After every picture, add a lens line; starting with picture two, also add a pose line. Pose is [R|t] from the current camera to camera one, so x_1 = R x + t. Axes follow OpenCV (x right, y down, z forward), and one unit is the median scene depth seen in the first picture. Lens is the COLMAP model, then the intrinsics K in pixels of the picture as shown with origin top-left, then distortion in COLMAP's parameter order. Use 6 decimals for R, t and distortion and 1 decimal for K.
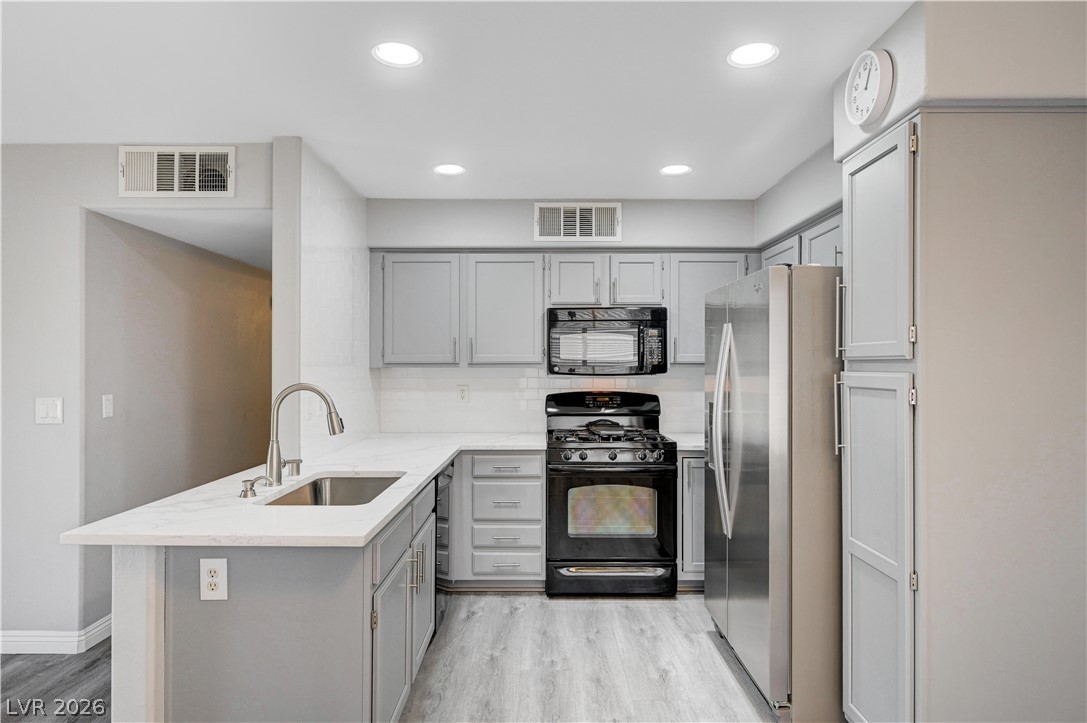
lens RADIAL K [[626.5, 0, 548.7], [0, 626.5, 361.3], [0, 0, 1]] dist [-0.005326, 0.001824]
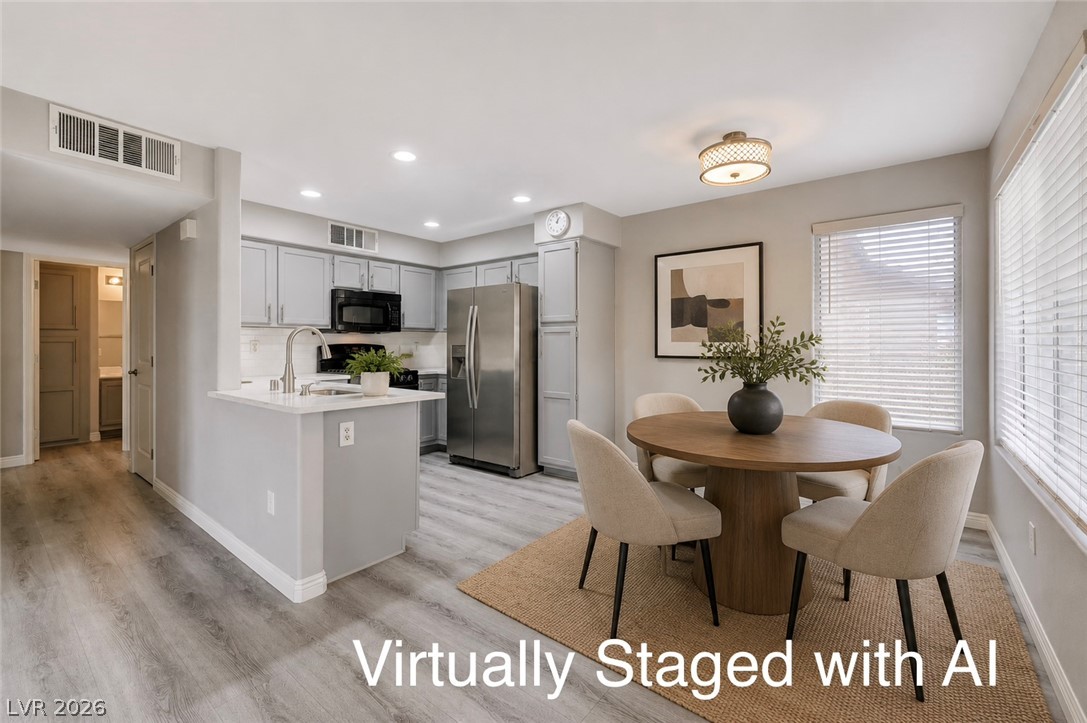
lens RADIAL K [[465.1, 0, 527.8], [0, 465.1, 334.0], [0, 0, 1]] dist [0.019051, -0.000025]
pose [[0.640531, 0.016905, 0.767746, -0.624465], [-0.003628, 0.999813, -0.018988, 0.048587], [-0.767923, 0.009378, 0.640473, -0.113154]]
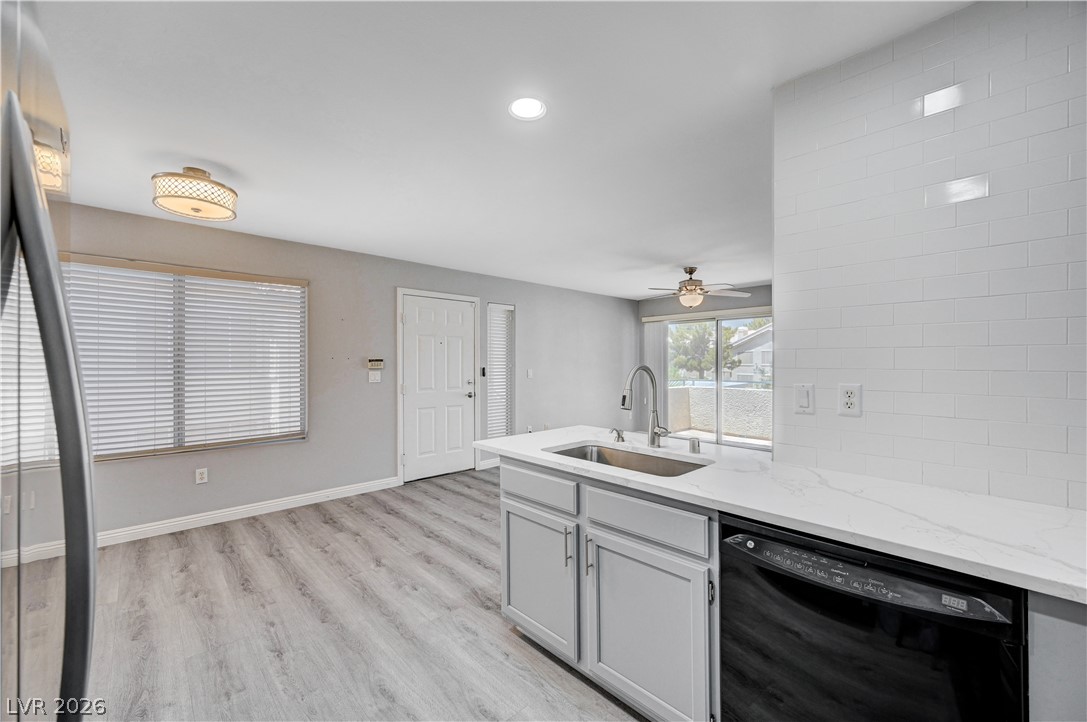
lens RADIAL K [[430.2, 0, 541.8], [0, 430.2, 364.0], [0, 0, 1]] dist [0.003150, 0.000424]
pose [[-0.736078, 0.000182, -0.676896, 0.195866], [0.003537, 0.999987, -0.003577, 0.024158], [0.676887, -0.005027, -0.736070, 0.969907]]
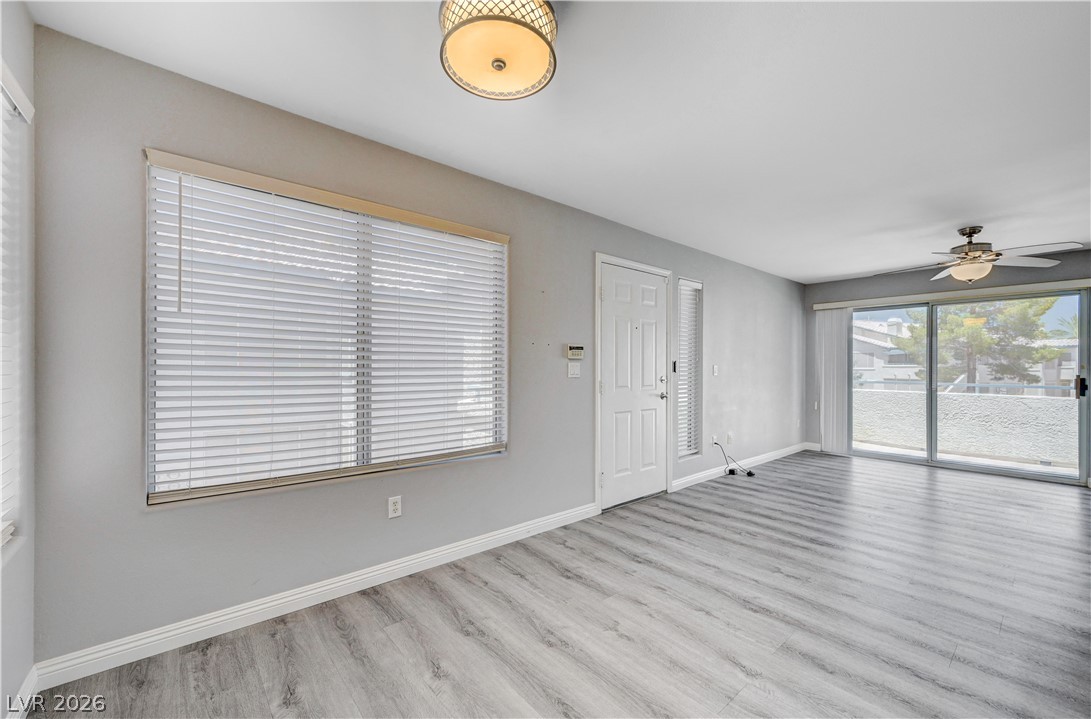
lens RADIAL K [[431.8, 0, 543.7], [0, 431.8, 369.1], [0, 0, 1]] dist [0.003150, 0.000424]
pose [[-0.765526, -0.001628, -0.643403, 0.357815], [-0.001873, 0.999998, -0.000302, 0.052116], [0.643402, 0.000974, -0.765528, 0.418952]]
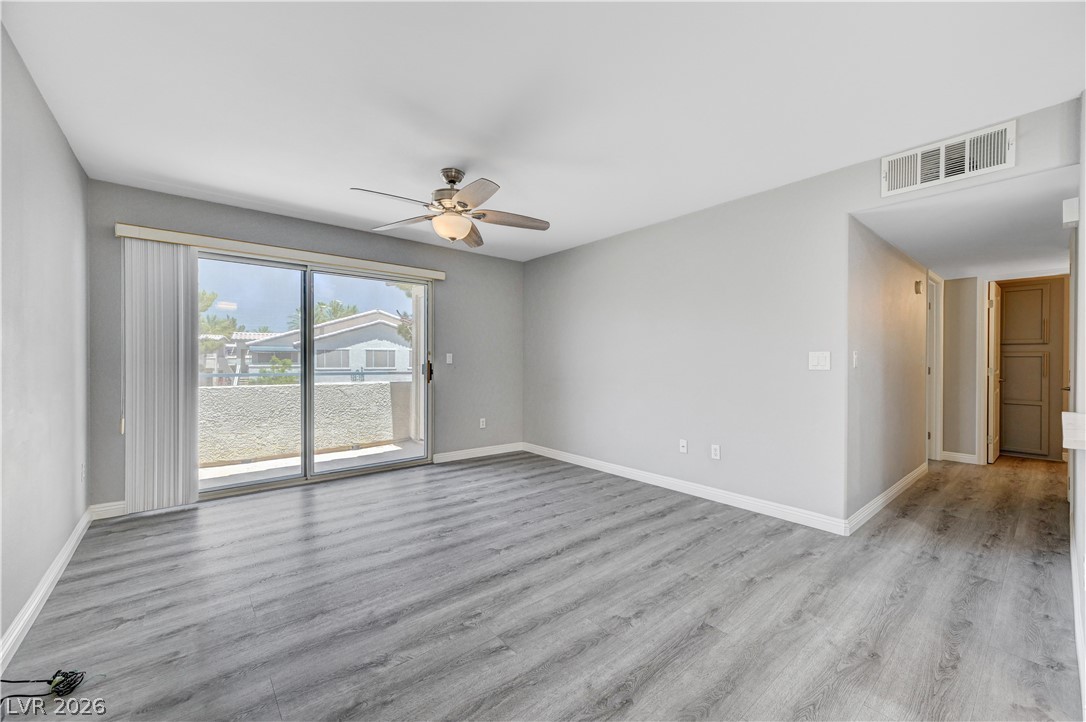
lens RADIAL K [[429.8, 0, 544.5], [0, 429.8, 362.3], [0, 0, 1]] dist [0.003150, 0.000424]
pose [[0.641287, 0.003364, -0.767294, -0.357968], [-0.000436, 0.999992, 0.004020, 0.063921], [0.767301, -0.002243, 0.641283, -0.099207]]
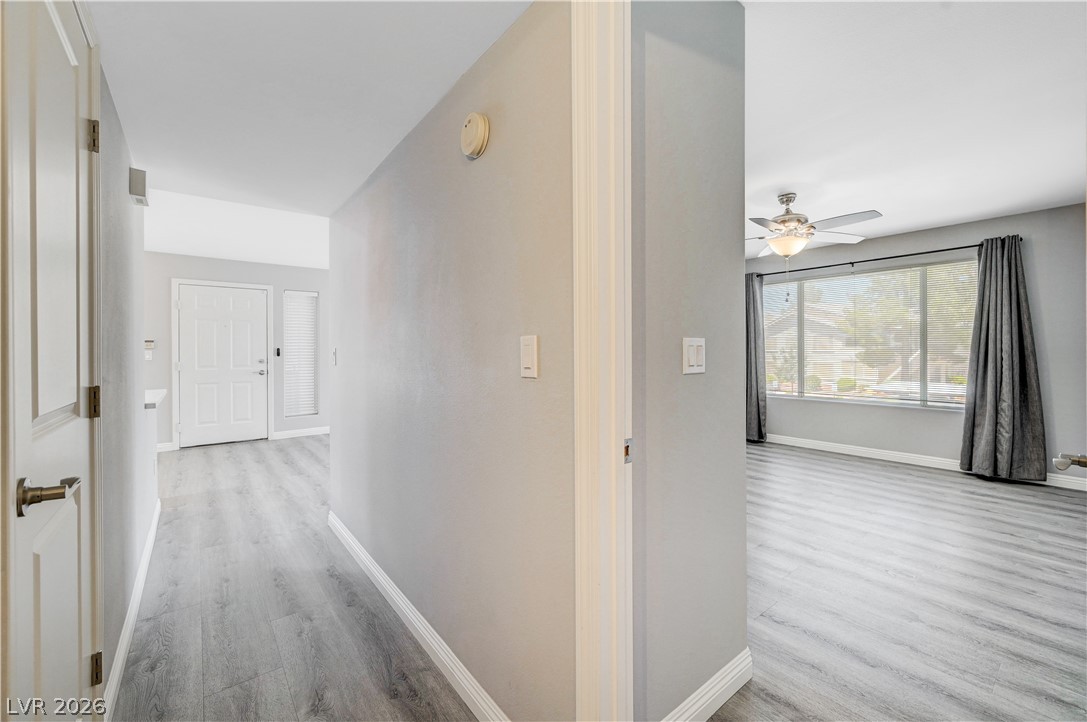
lens RADIAL K [[430.2, 0, 540.6], [0, 430.2, 345.1], [0, 0, 1]] dist [0.003150, 0.000424]
pose [[-0.781414, -0.010203, -0.623929, -0.401227], [0.005450, 0.999717, -0.023174, 0.061123], [0.623989, -0.021508, -0.781137, 1.671863]]
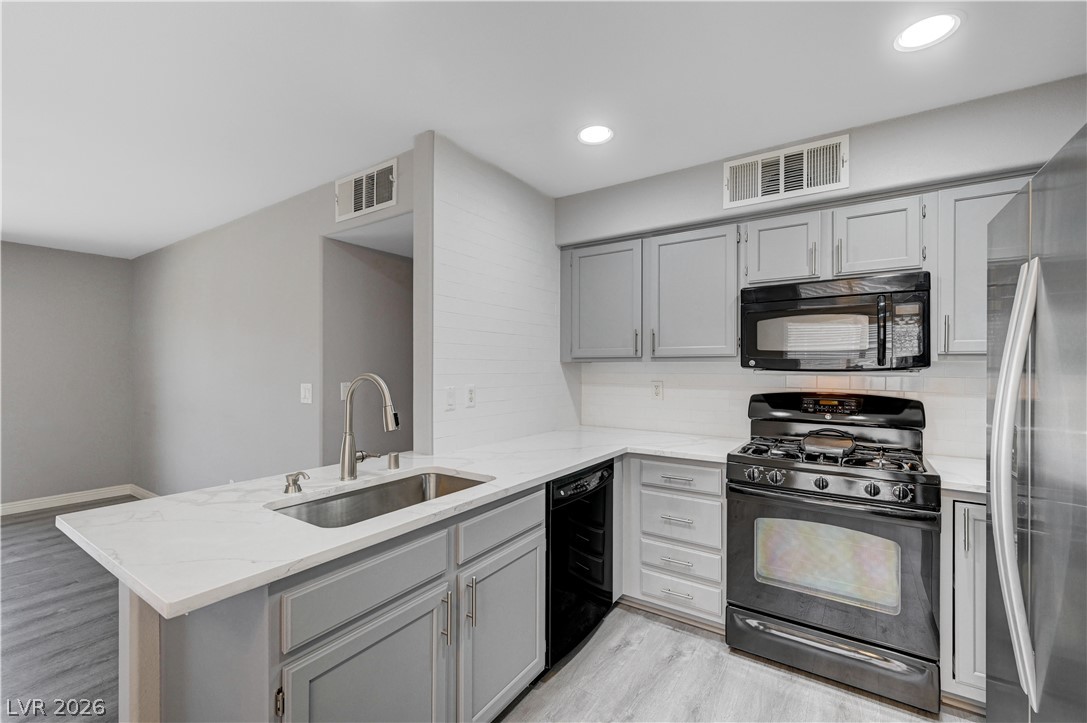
lens RADIAL K [[461.6, 0, 546.0], [0, 461.6, 365.2], [0, 0, 1]] dist [-0.000232, -0.000211]
pose [[0.825419, 0.000568, -0.564520, 0.137795], [0.001173, 0.999996, 0.002723, 0.014346], [0.564519, -0.002910, 0.825415, 0.383737]]
